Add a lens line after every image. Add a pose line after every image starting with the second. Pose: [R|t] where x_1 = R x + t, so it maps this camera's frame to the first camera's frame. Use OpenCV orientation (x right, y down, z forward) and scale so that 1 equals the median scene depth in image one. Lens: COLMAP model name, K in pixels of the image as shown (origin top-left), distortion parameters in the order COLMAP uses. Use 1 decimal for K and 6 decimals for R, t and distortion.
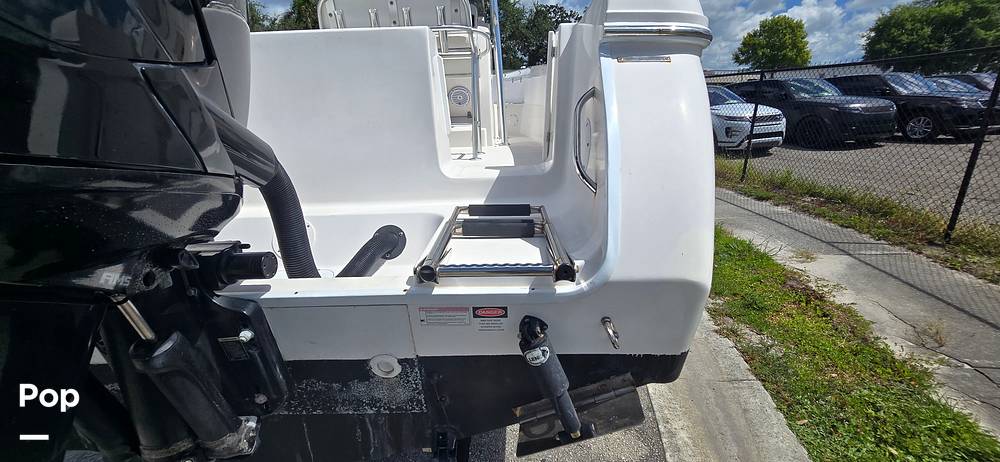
lens RADIAL K [[417.0, 0, 500.0], [0, 417.0, 231.0], [0, 0, 1]] dist [0.001121, -0.000611]
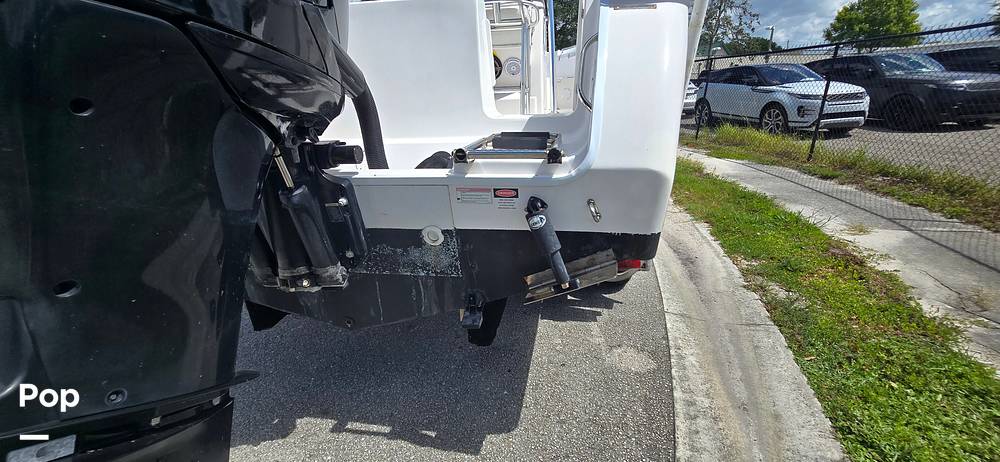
lens RADIAL K [[410.1, 0, 500.0], [0, 410.1, 231.0], [0, 0, 1]] dist [0.000030, 0.000638]
pose [[0.989159, 0.040769, -0.141074, 0.058717], [-0.035550, 0.998594, 0.039318, 0.101054], [0.142478, -0.033876, 0.989218, -0.137522]]
